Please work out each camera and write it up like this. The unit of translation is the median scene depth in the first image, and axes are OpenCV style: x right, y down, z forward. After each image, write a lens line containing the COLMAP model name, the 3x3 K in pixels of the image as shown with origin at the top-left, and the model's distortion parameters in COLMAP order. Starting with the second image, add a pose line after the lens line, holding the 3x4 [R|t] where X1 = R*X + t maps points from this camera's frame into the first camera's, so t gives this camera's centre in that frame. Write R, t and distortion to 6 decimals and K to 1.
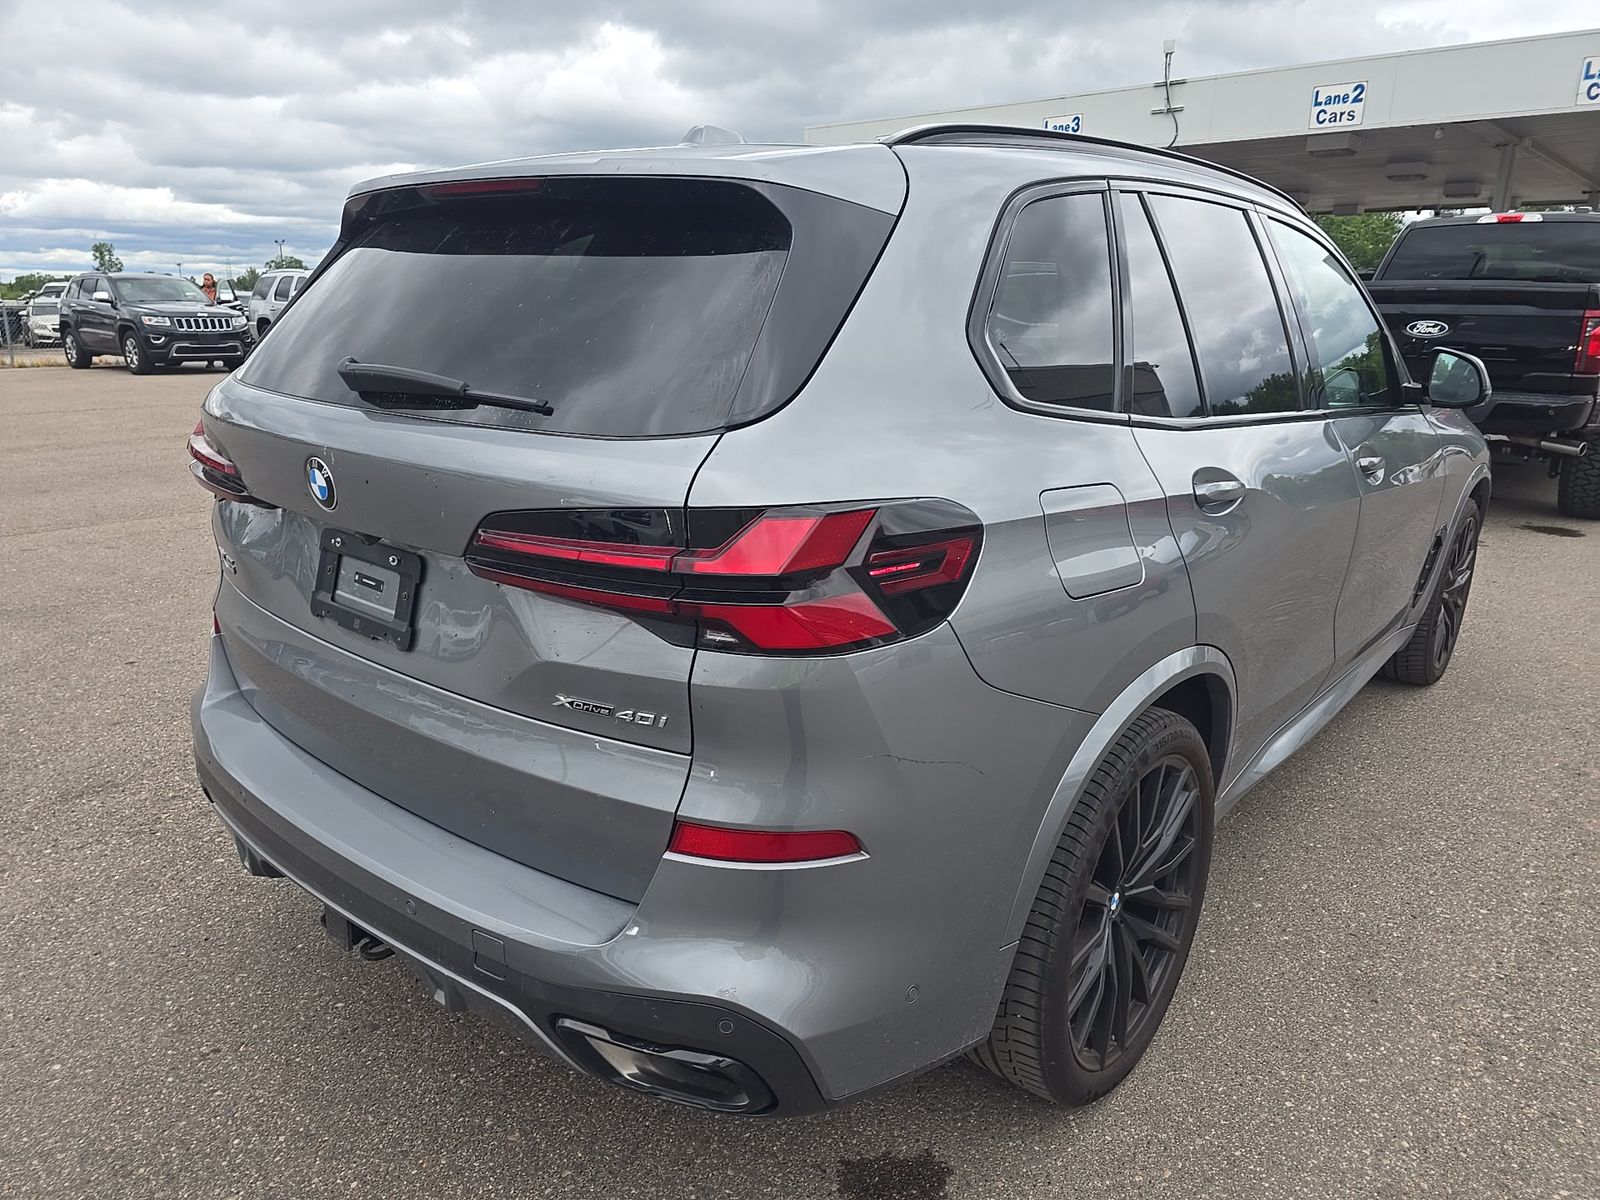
lens RADIAL K [[1143.2, 0, 792.5], [0, 1143.2, 600.3], [0, 0, 1]] dist [0.046561, -0.047920]
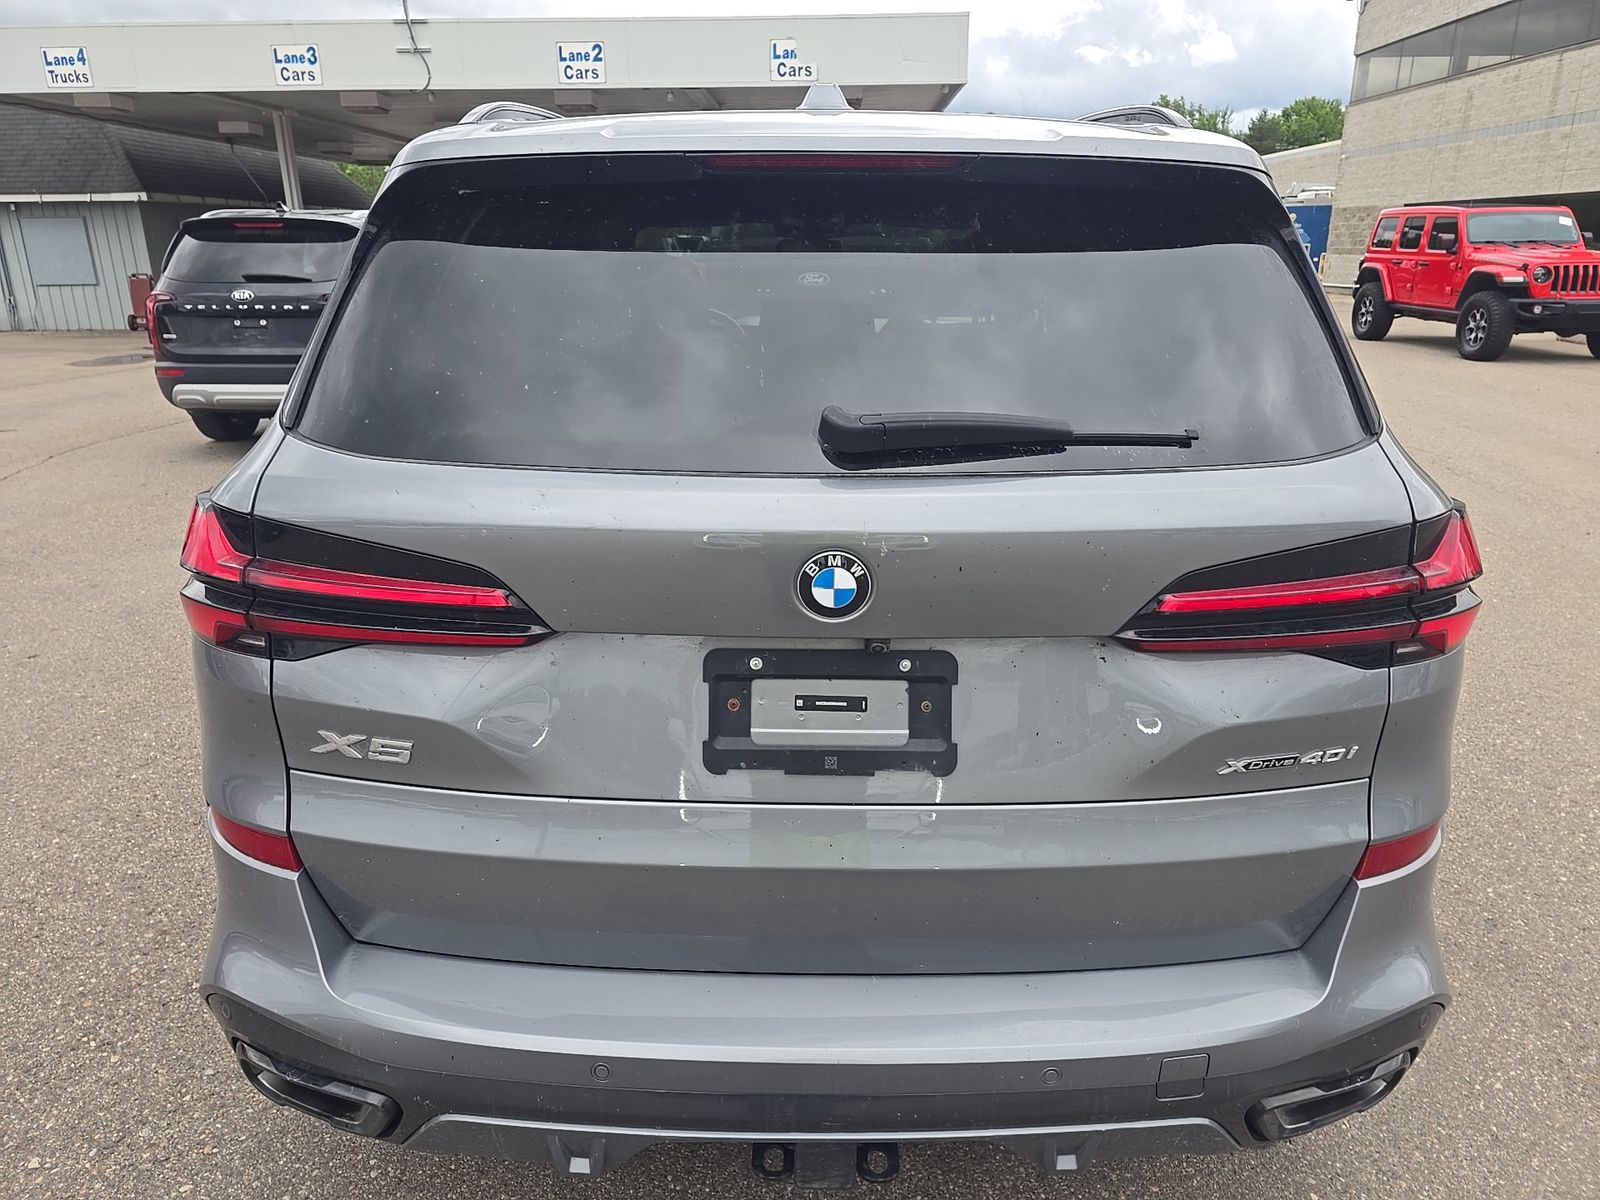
lens RADIAL K [[1143.2, 0, 792.5], [0, 1143.2, 600.3], [0, 0, 1]] dist [0.046561, -0.047920]
pose [[0.749474, -0.208667, 0.628289, -0.163451], [0.179646, 0.977522, 0.110358, -0.032432], [-0.637194, 0.030159, 0.770113, 0.088404]]
